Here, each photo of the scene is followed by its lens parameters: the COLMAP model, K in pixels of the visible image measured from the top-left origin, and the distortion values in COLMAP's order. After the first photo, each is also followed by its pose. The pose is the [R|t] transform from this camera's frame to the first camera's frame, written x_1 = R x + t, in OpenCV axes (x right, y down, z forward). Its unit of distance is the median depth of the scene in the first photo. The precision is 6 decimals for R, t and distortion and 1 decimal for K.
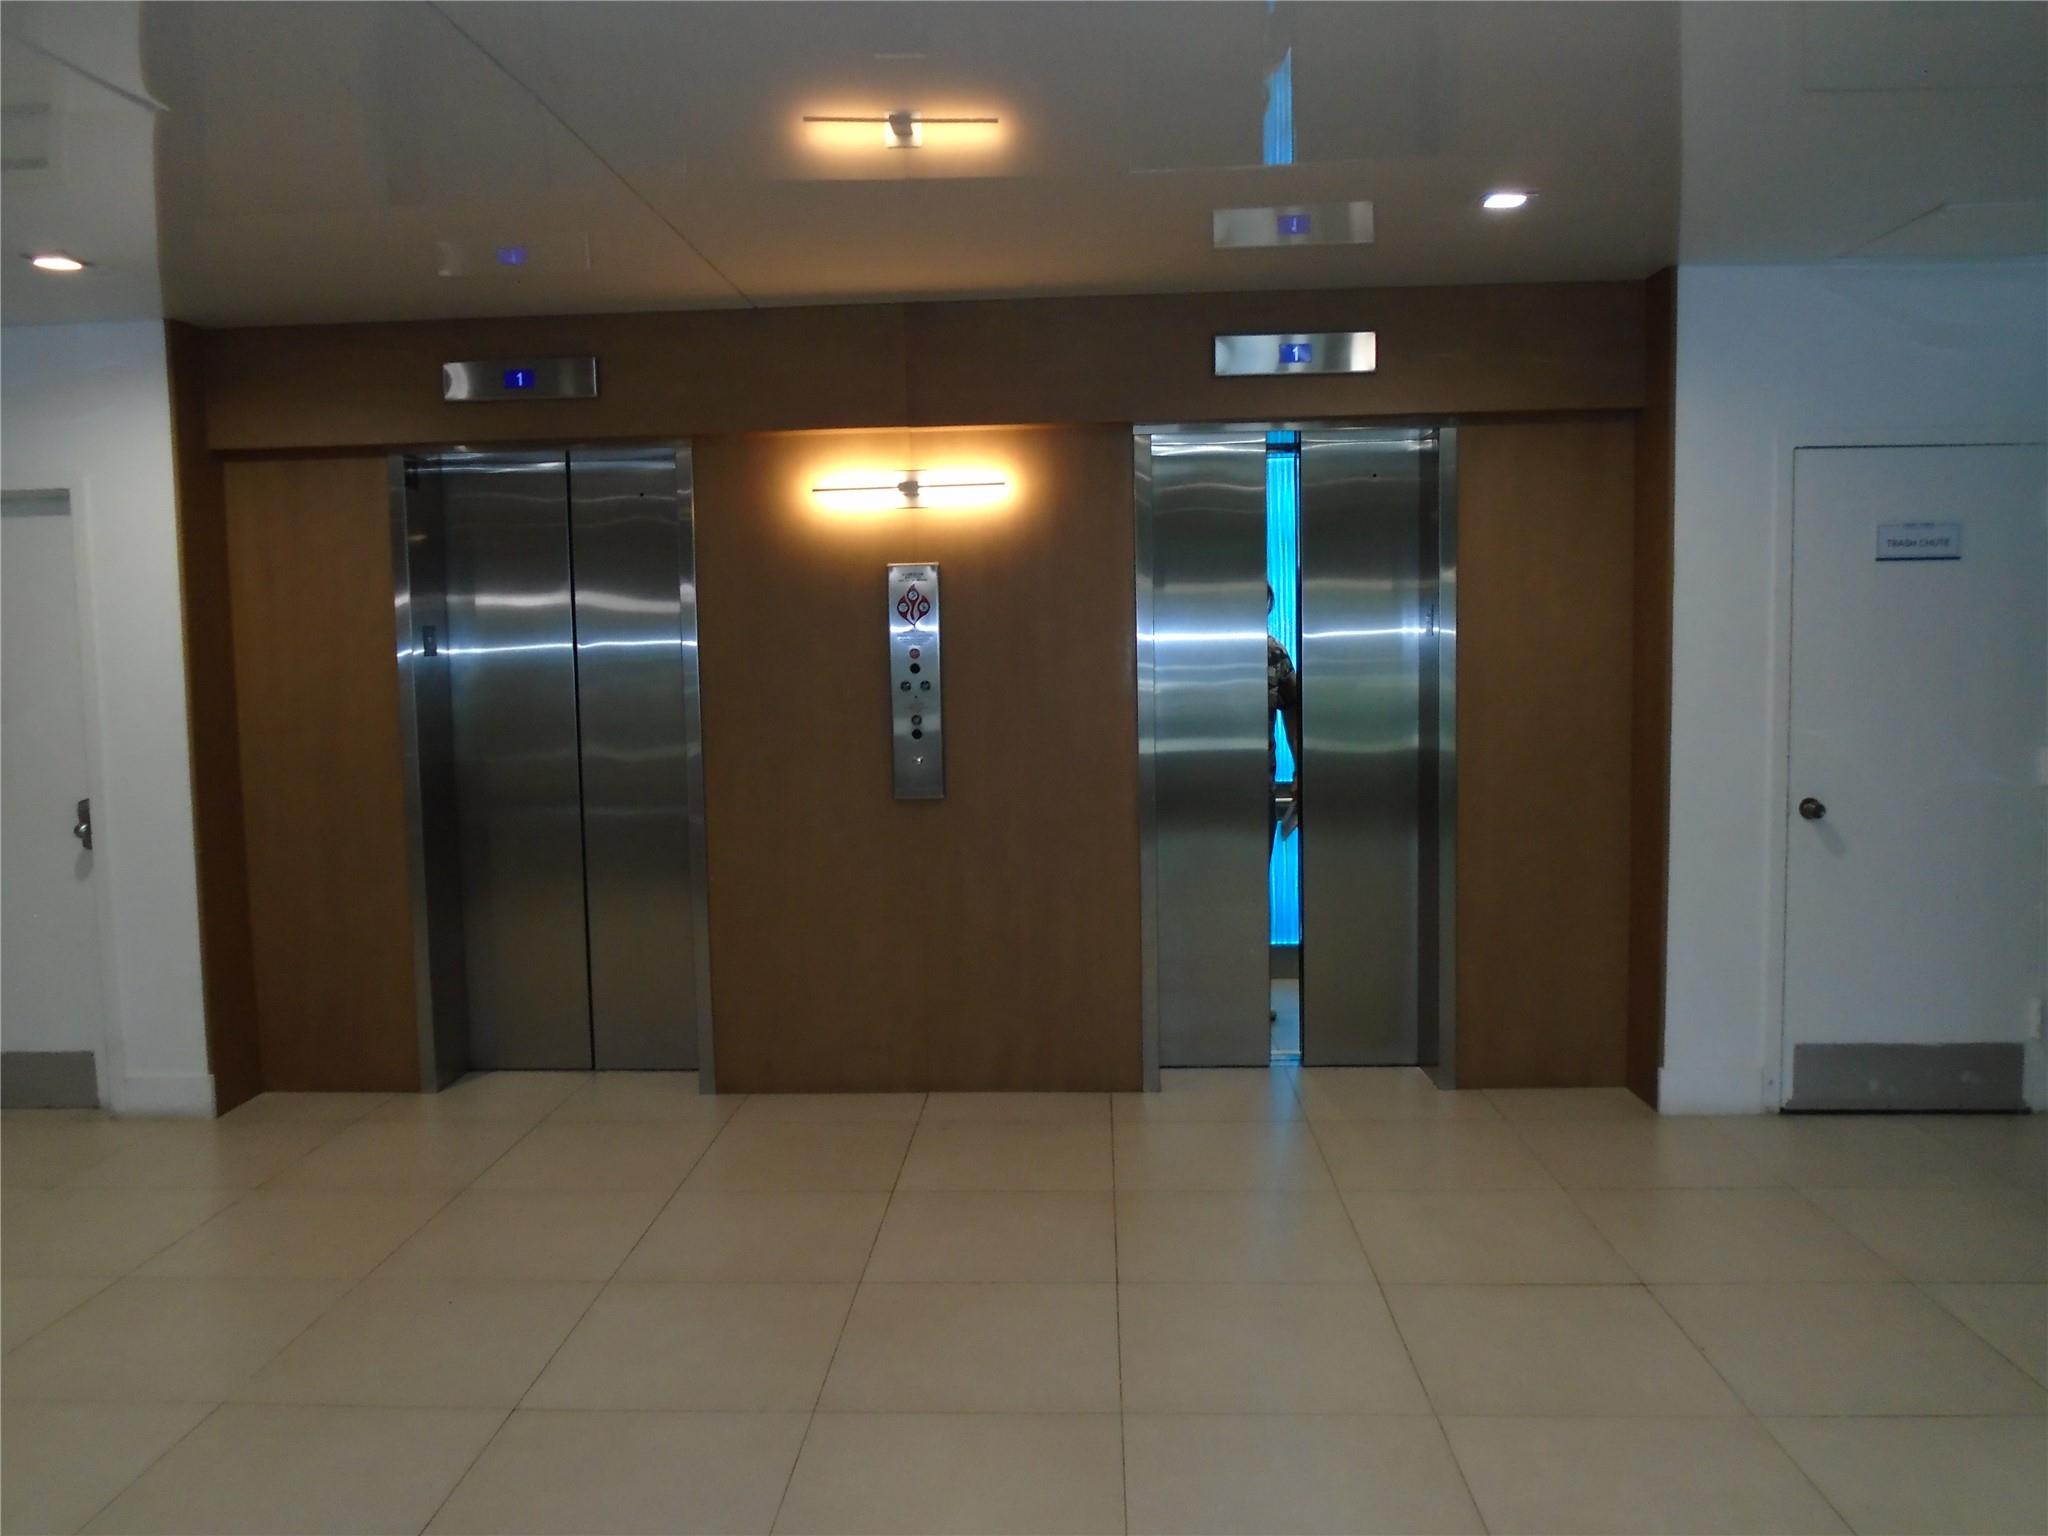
lens RADIAL K [[1553.0, 0, 1024.0], [0, 1553.0, 768.0], [0, 0, 1]] dist [0.001043, 0.007956]
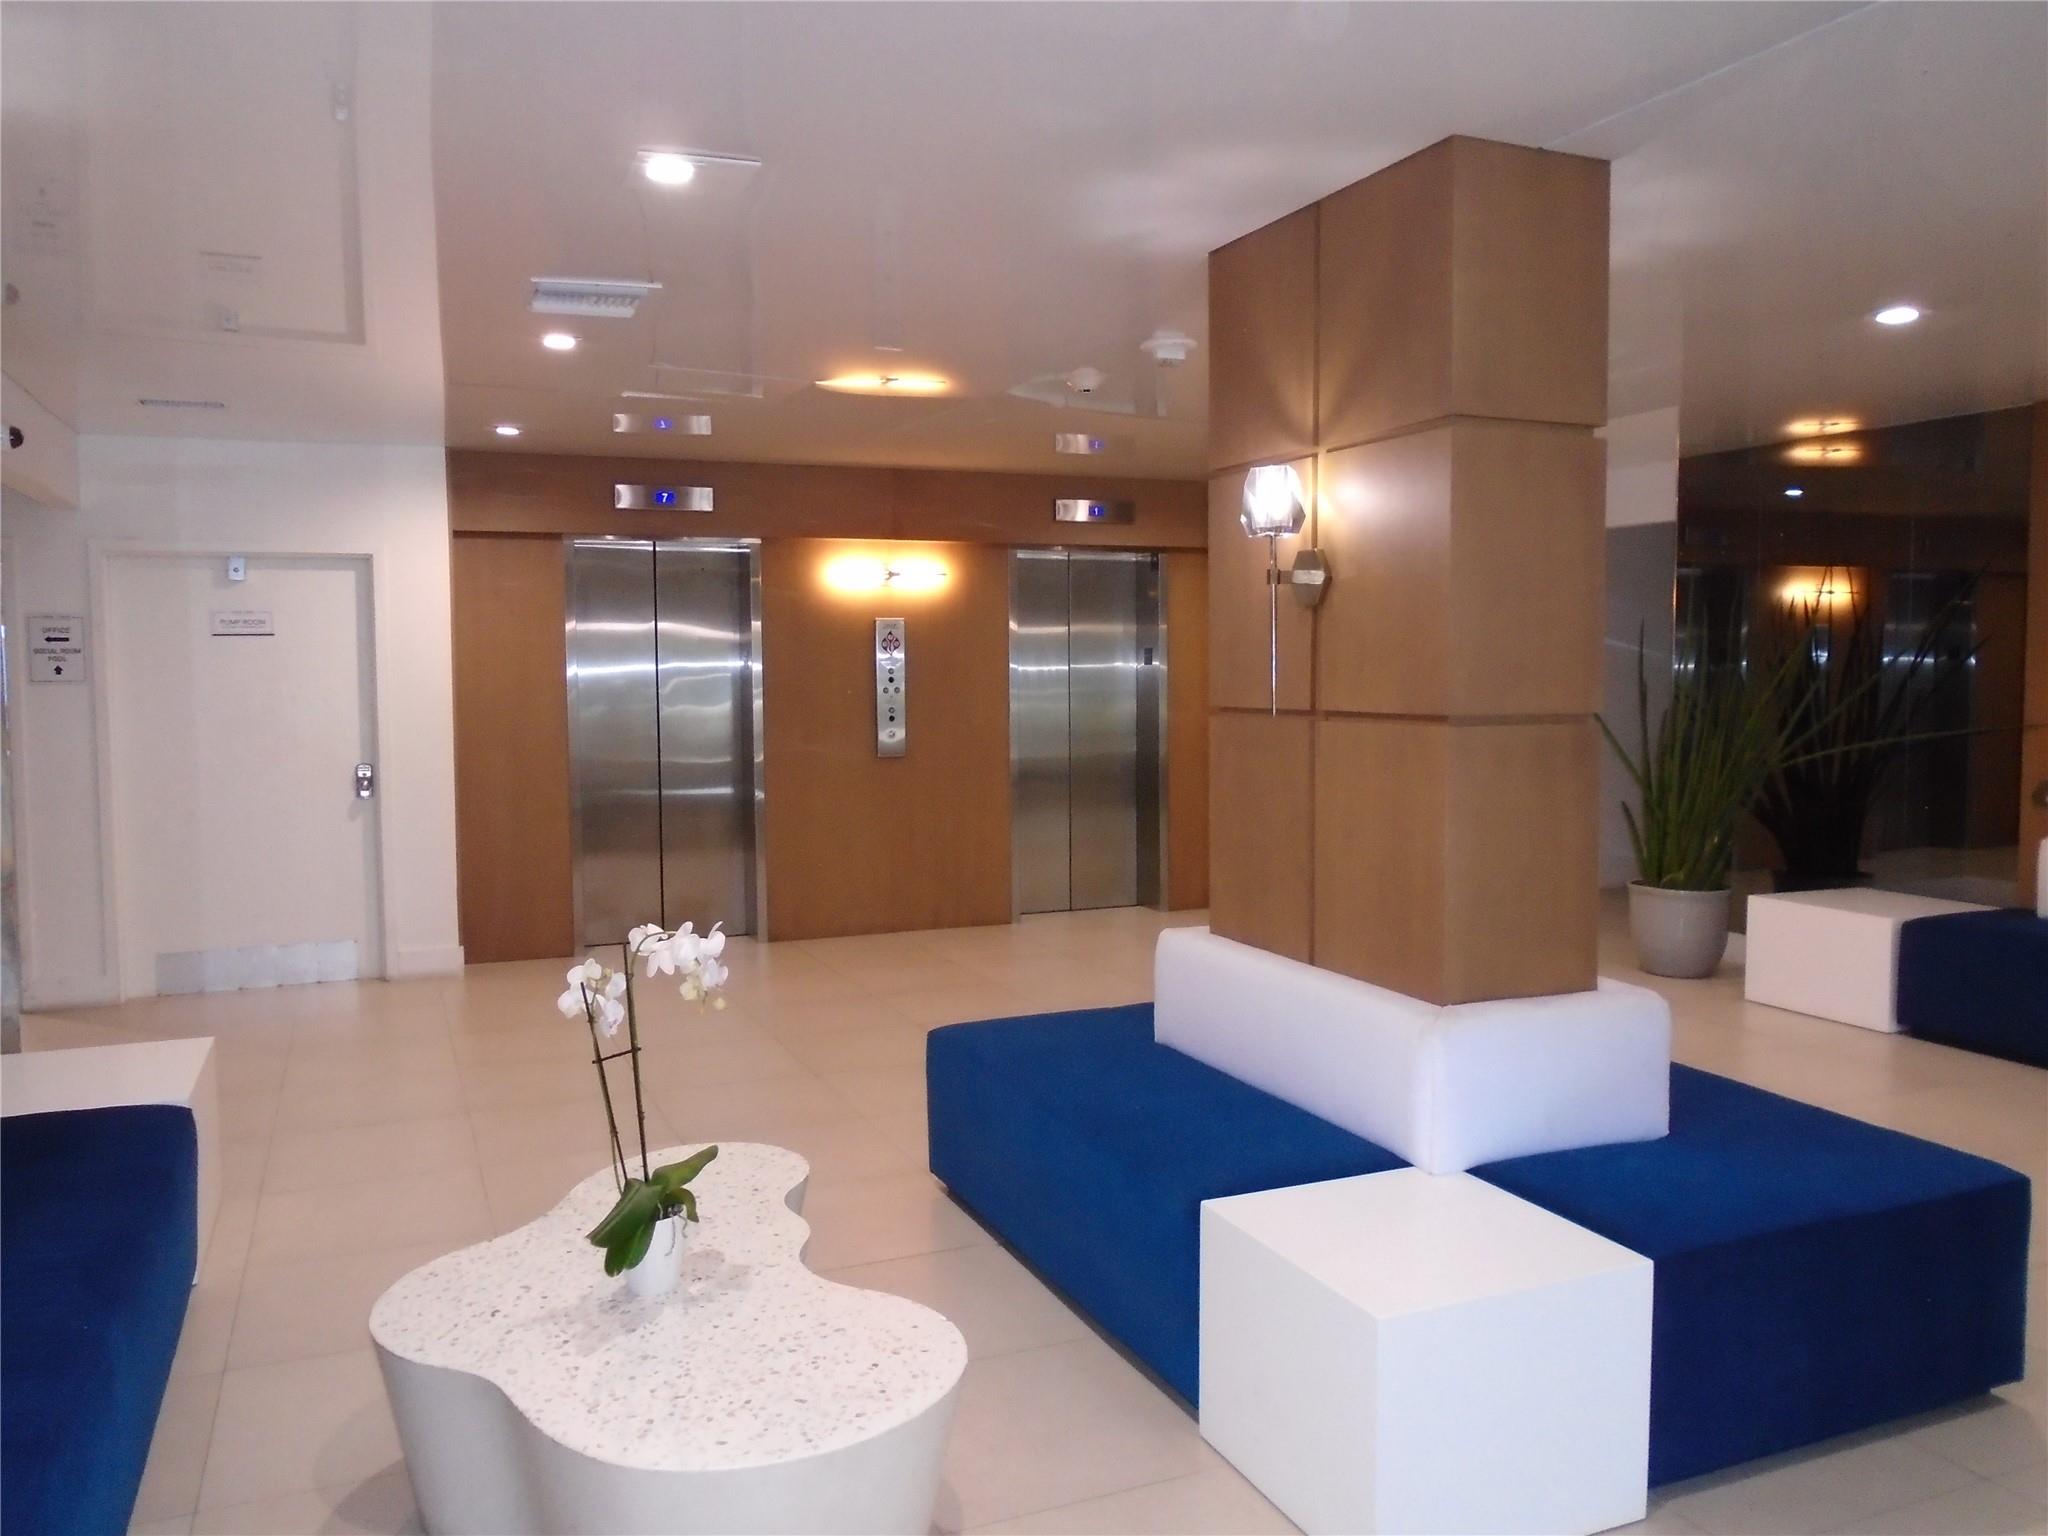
lens RADIAL K [[1553.0, 0, 1024.0], [0, 1553.0, 768.0], [0, 0, 1]] dist [0.001043, 0.007956]
pose [[0.899125, -0.015281, 0.437425, -0.664441], [0.028967, 0.999277, -0.024633, 0.076043], [-0.436732, 0.034819, 0.898918, -0.570763]]
